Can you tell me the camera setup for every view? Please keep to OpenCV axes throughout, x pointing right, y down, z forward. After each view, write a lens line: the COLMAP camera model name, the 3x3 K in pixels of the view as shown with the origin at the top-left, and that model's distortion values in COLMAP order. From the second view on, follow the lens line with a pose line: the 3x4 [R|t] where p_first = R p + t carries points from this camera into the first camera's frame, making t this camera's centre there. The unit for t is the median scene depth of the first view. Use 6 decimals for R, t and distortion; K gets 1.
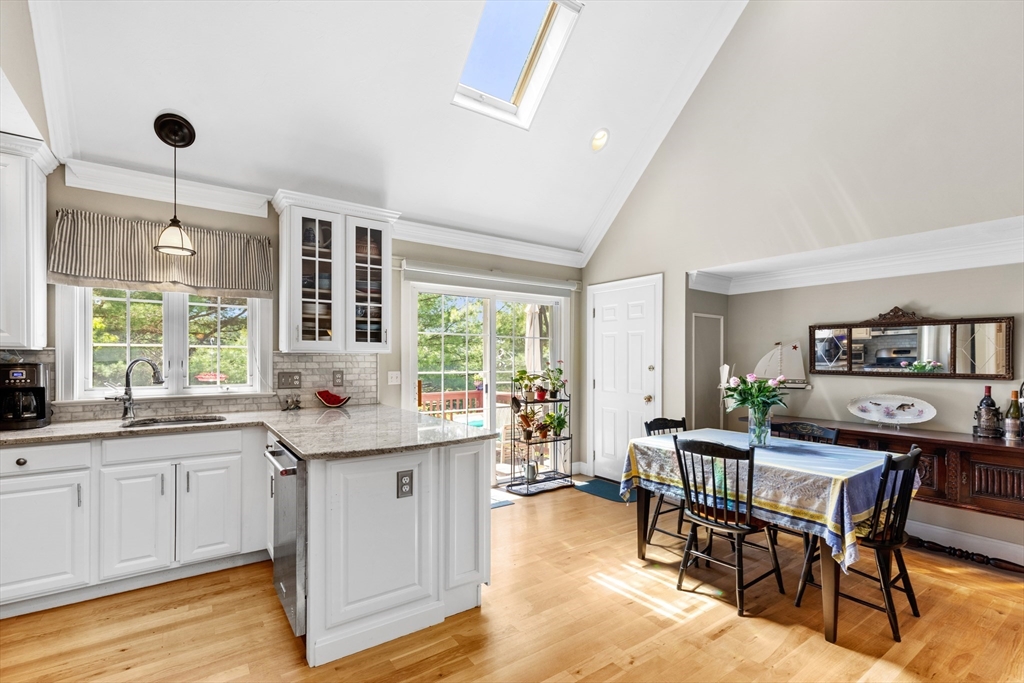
lens RADIAL K [[463.7, 0, 516.6], [0, 463.7, 360.3], [0, 0, 1]] dist [0.008460, -0.001348]
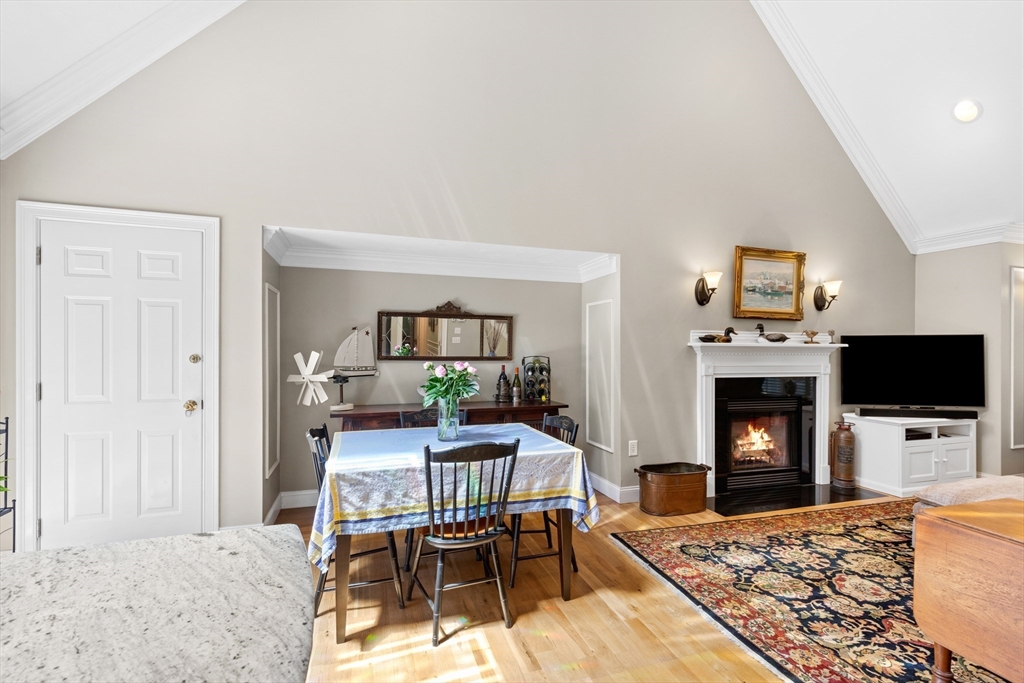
lens RADIAL K [[463.7, 0, 515.3], [0, 463.7, 346.0], [0, 0, 1]] dist [0.008460, -0.001348]
pose [[0.296039, 0.000804, 0.955176, -0.280743], [-0.002173, 0.999998, -0.000169, -0.001647], [-0.955173, -0.002026, 0.296040, 0.523503]]
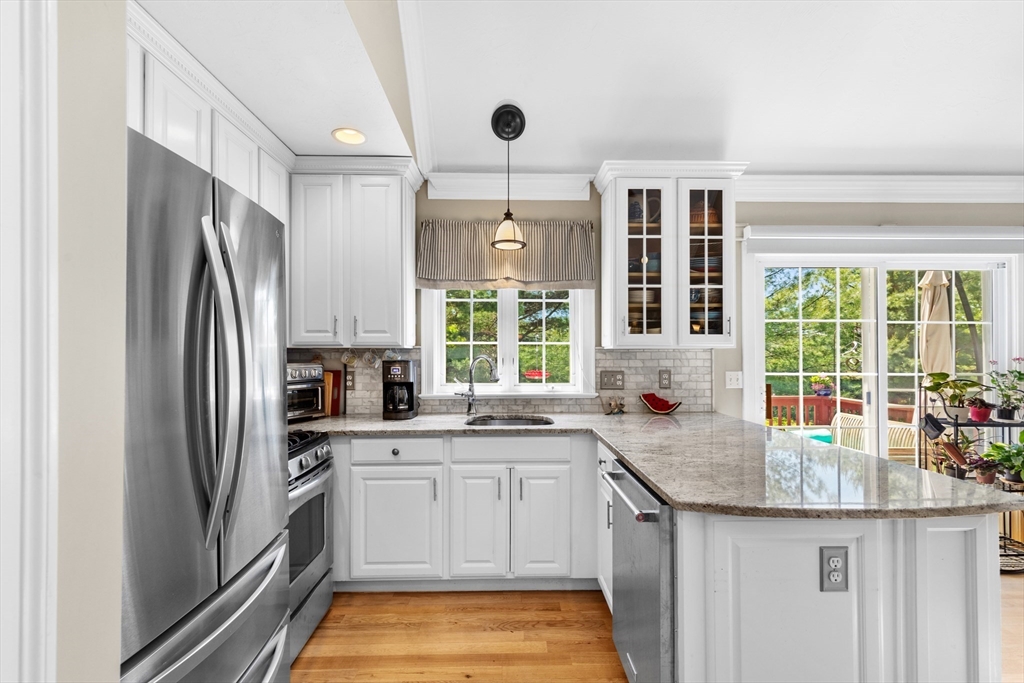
lens RADIAL K [[463.7, 0, 516.1], [0, 463.7, 351.5], [0, 0, 1]] dist [0.008460, -0.001348]
pose [[0.827300, -0.007453, -0.561711, -0.160598], [0.000972, 0.999929, -0.011836, -0.001383], [0.561760, 0.009246, 0.827249, 0.189811]]
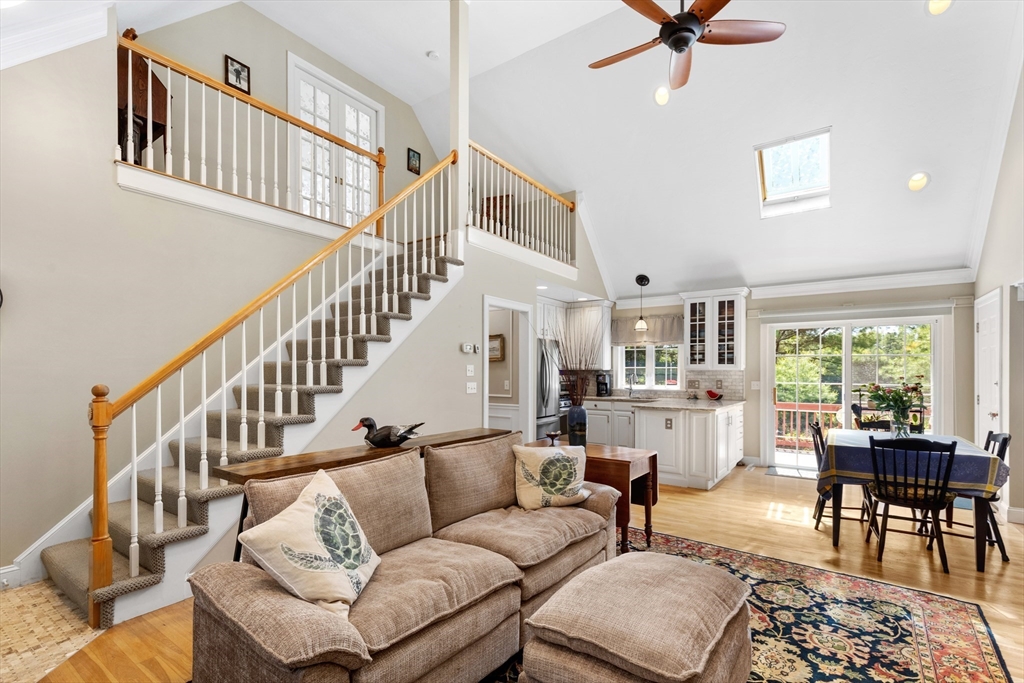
lens RADIAL K [[463.7, 0, 514.4], [0, 463.7, 370.3], [0, 0, 1]] dist [0.008460, -0.001348]
pose [[0.332691, -0.005877, -0.943017, 1.225756], [-0.006019, 0.999947, -0.008356, 0.004996], [0.943017, 0.008456, 0.332638, -0.405525]]
